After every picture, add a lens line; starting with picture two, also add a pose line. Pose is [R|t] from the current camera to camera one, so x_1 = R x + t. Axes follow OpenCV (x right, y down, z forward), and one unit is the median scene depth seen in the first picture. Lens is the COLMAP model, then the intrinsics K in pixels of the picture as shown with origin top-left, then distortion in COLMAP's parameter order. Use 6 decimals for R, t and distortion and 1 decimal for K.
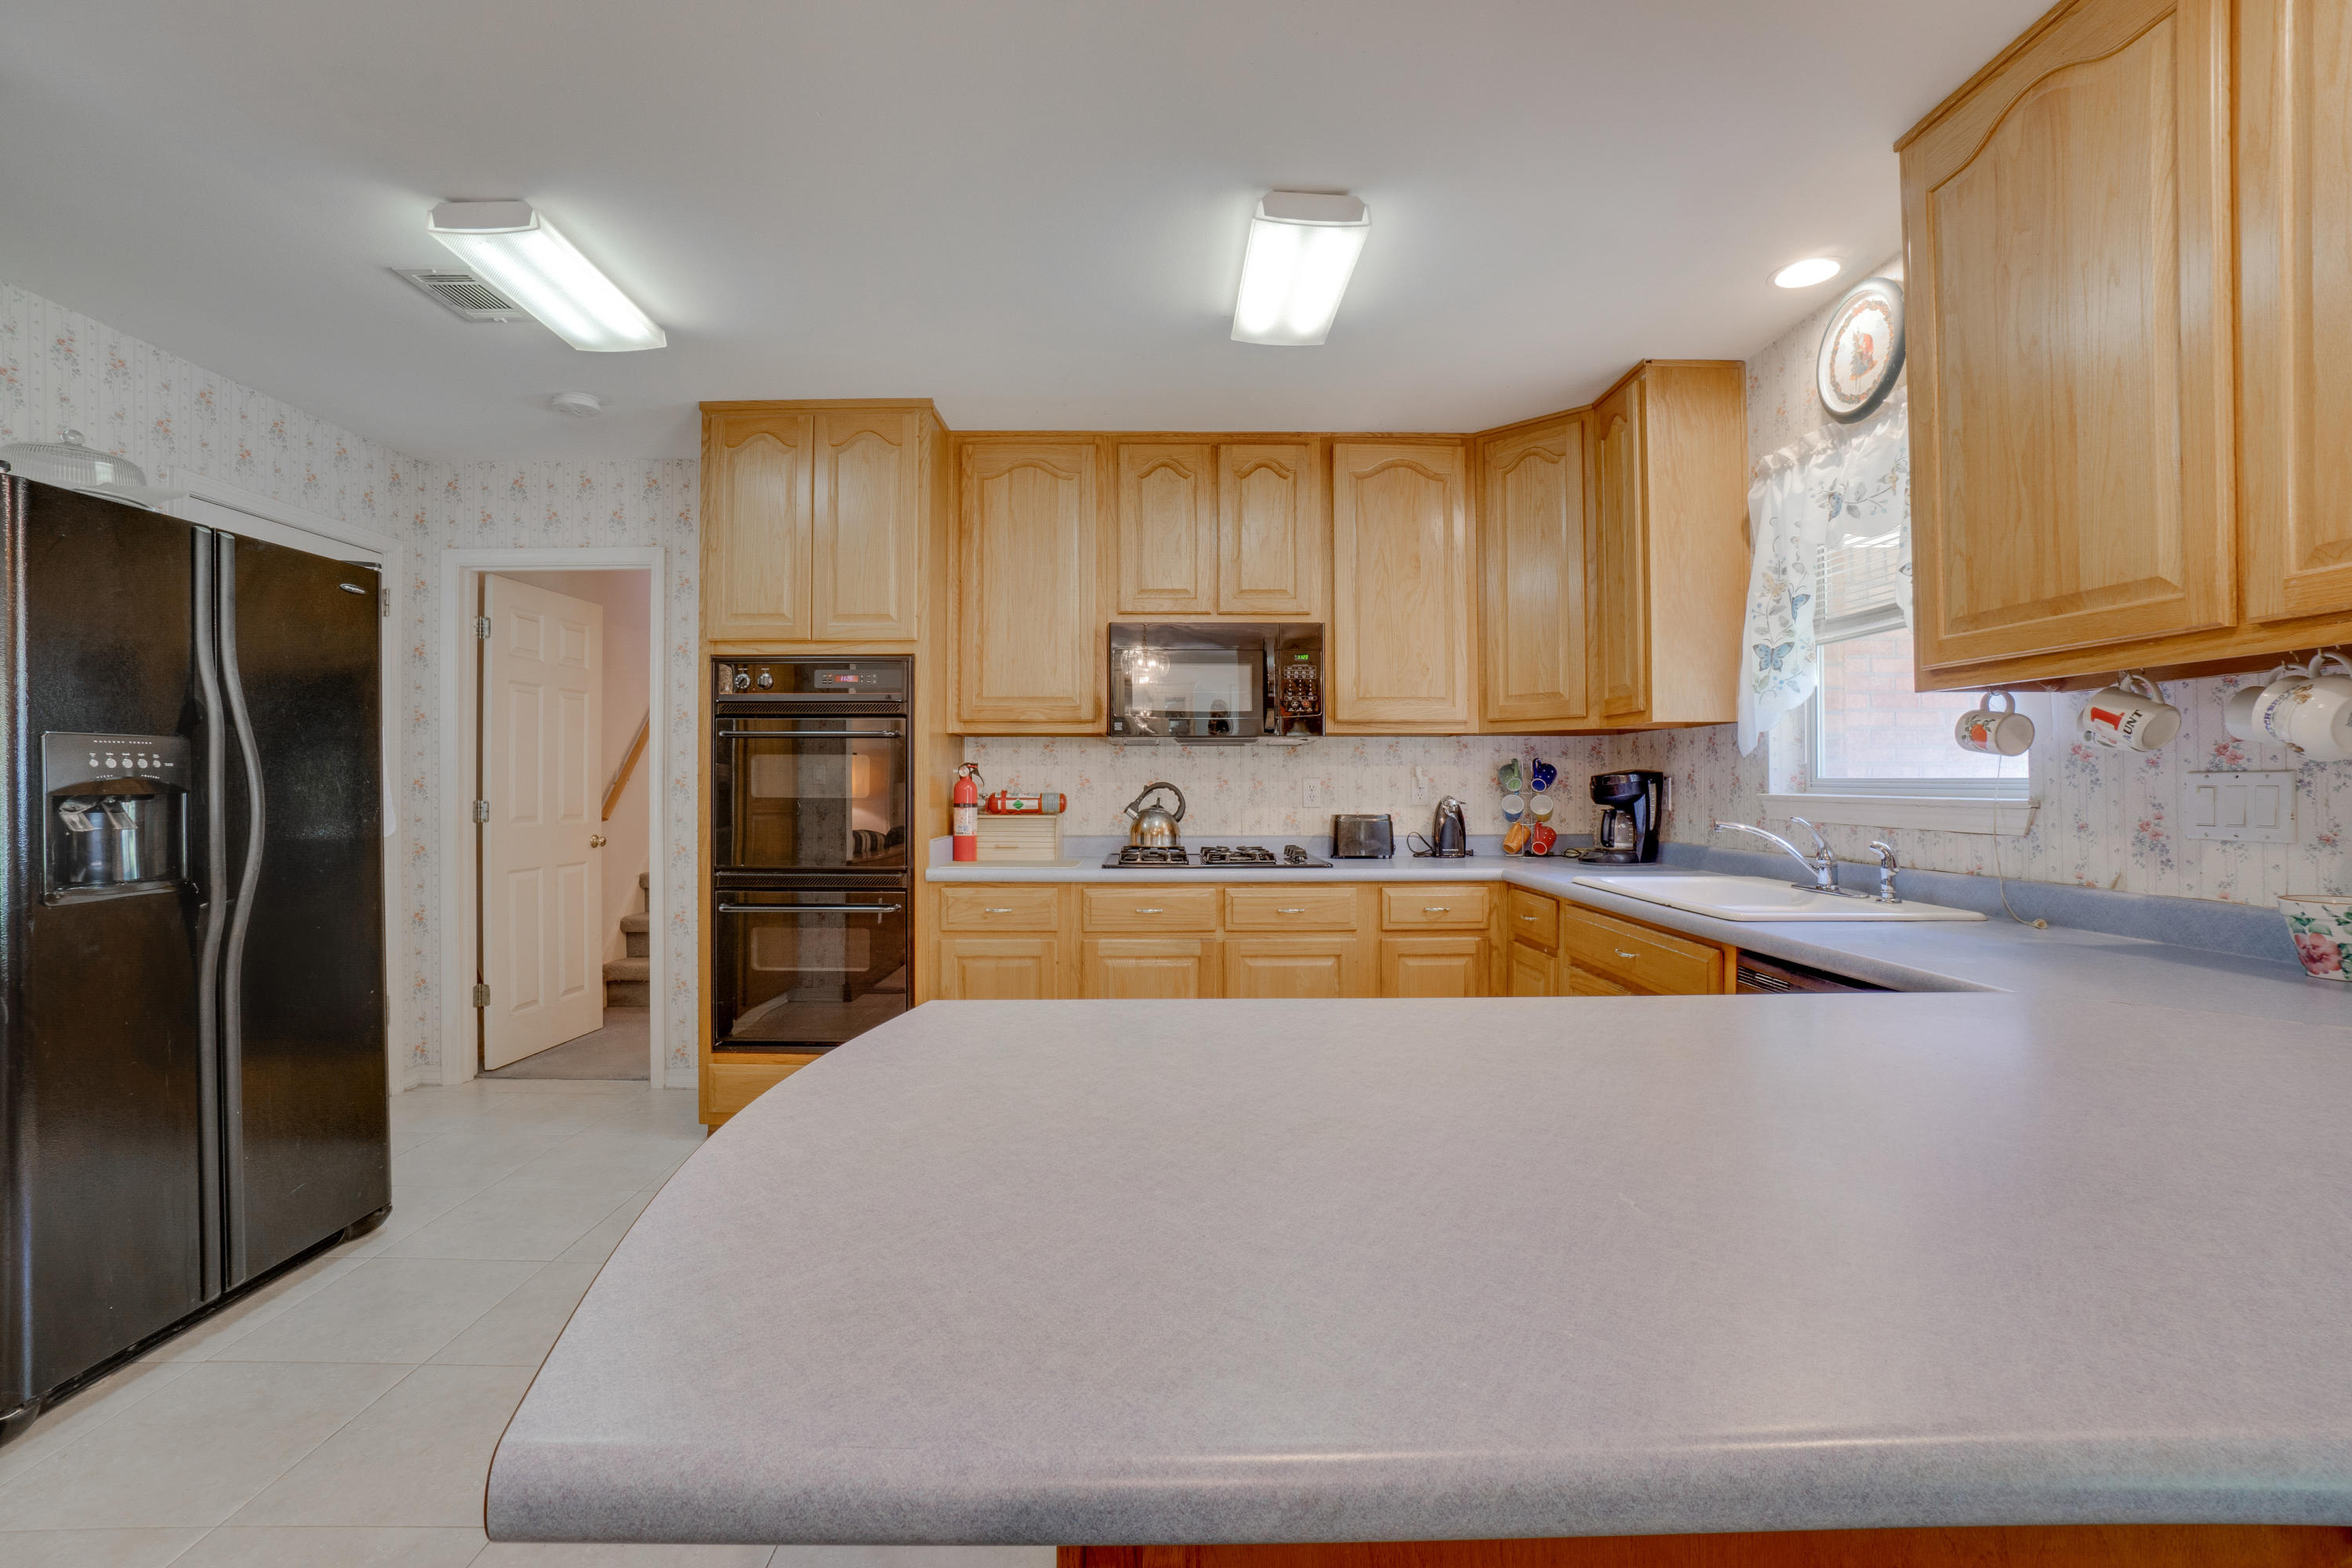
lens RADIAL K [[1032.3, 0, 1158.9], [0, 1032.3, 778.1], [0, 0, 1]] dist [-0.067326, 0.023383]
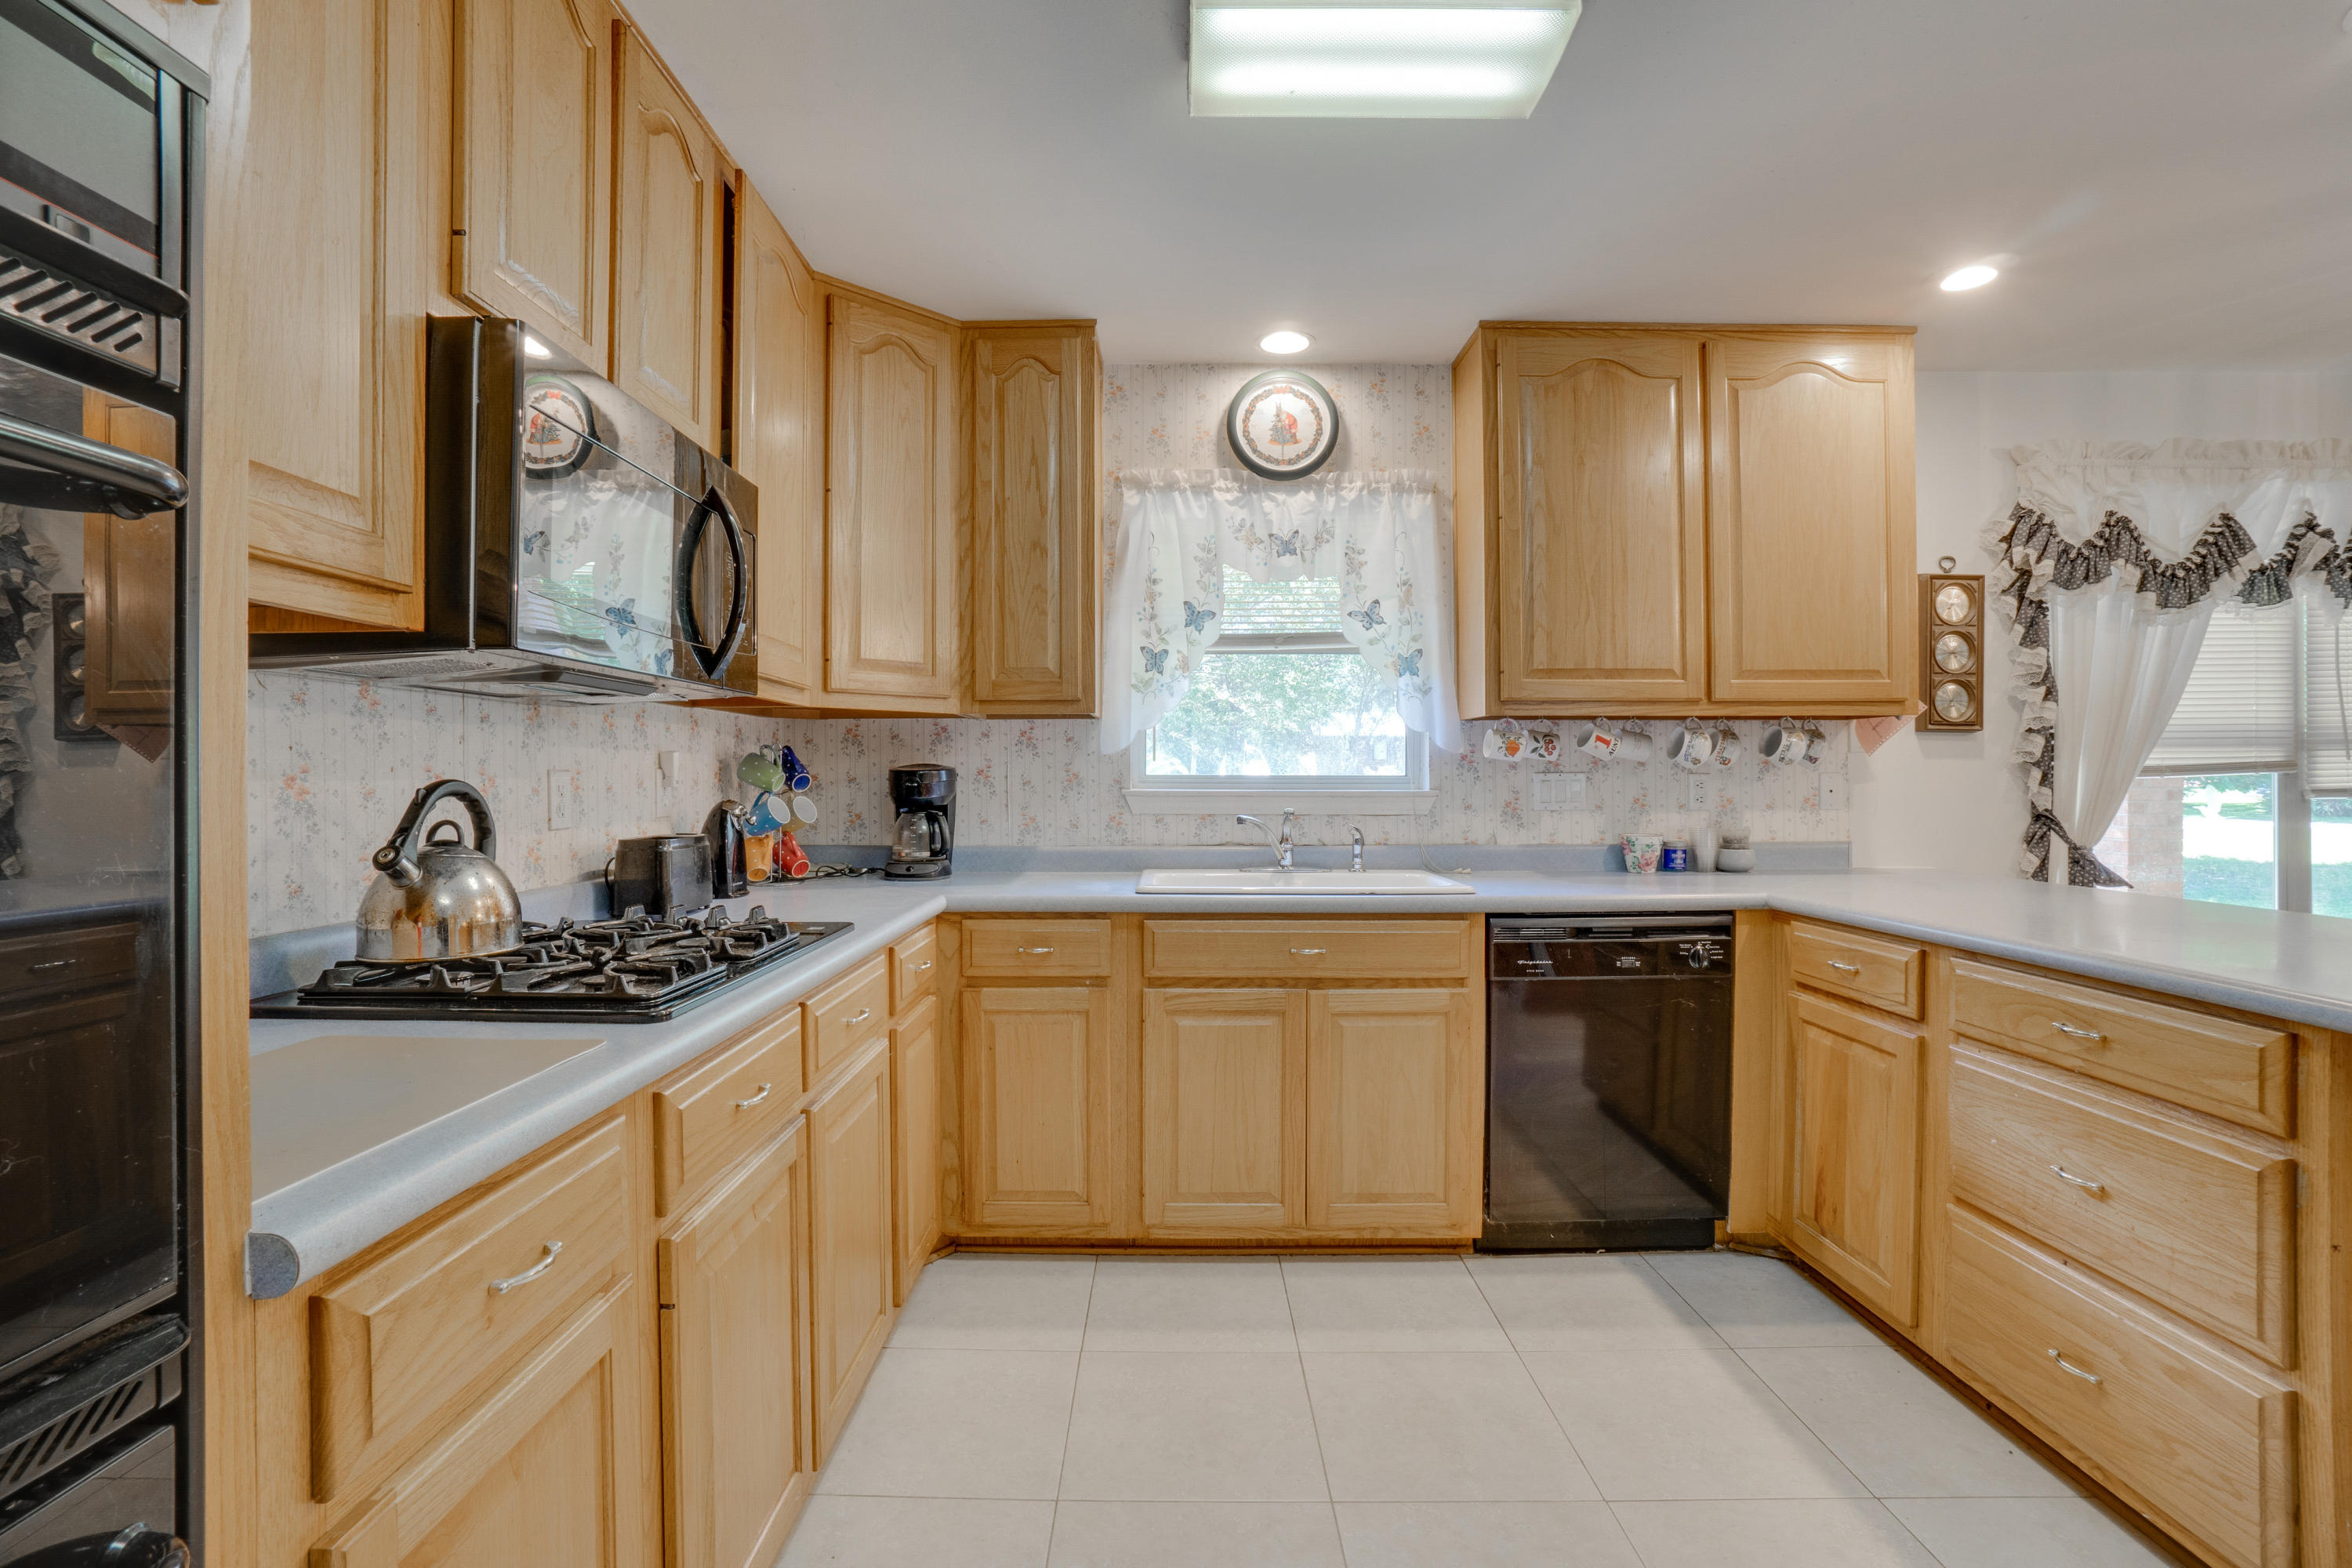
lens RADIAL K [[1046.1, 0, 1164.9], [0, 1046.1, 774.4], [0, 0, 1]] dist [-0.060982, 0.024591]
pose [[0.015803, 0.003294, 0.999870, -0.403970], [-0.003014, 0.999990, -0.003246, 0.002594], [-0.999871, -0.002962, 0.015812, 0.802259]]
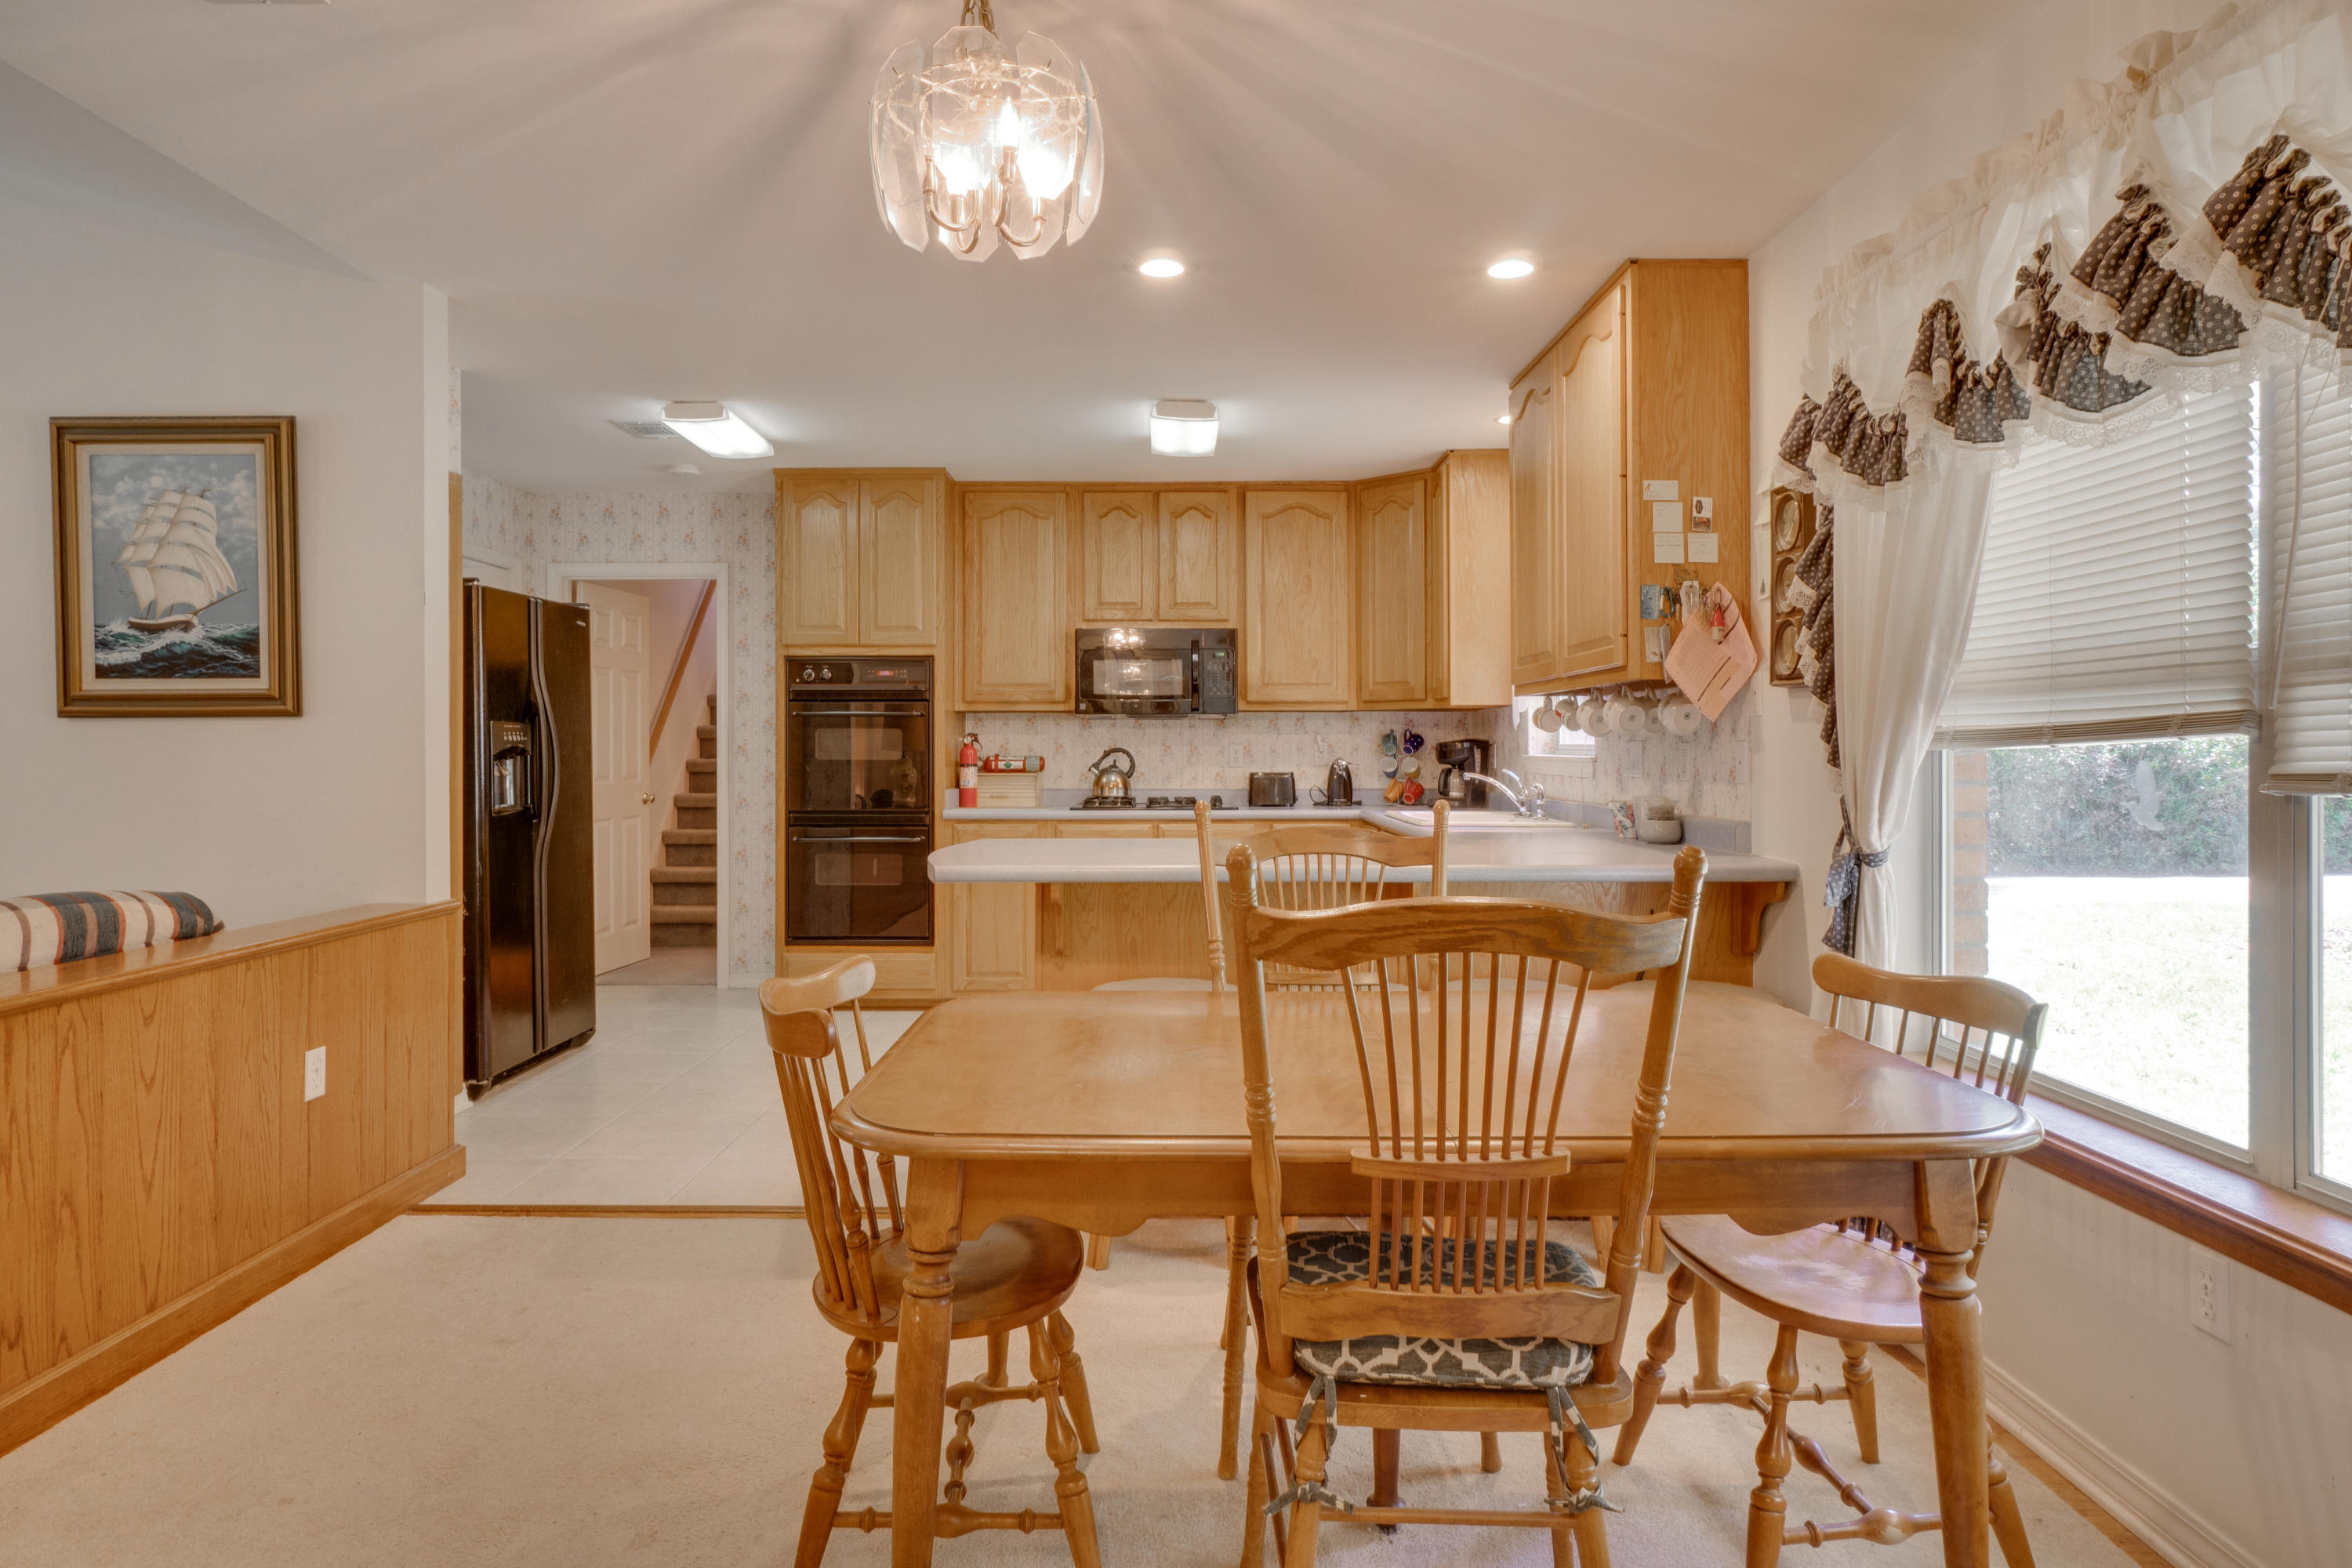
lens RADIAL K [[1388.6, 0, 1143.6], [0, 1388.6, 748.7], [0, 0, 1]] dist [-0.001573, -0.000149]
pose [[0.999707, -0.000759, -0.024193, 0.086783], [0.000872, 0.999989, 0.004642, -0.003184], [0.024189, -0.004662, 0.999697, -0.840362]]
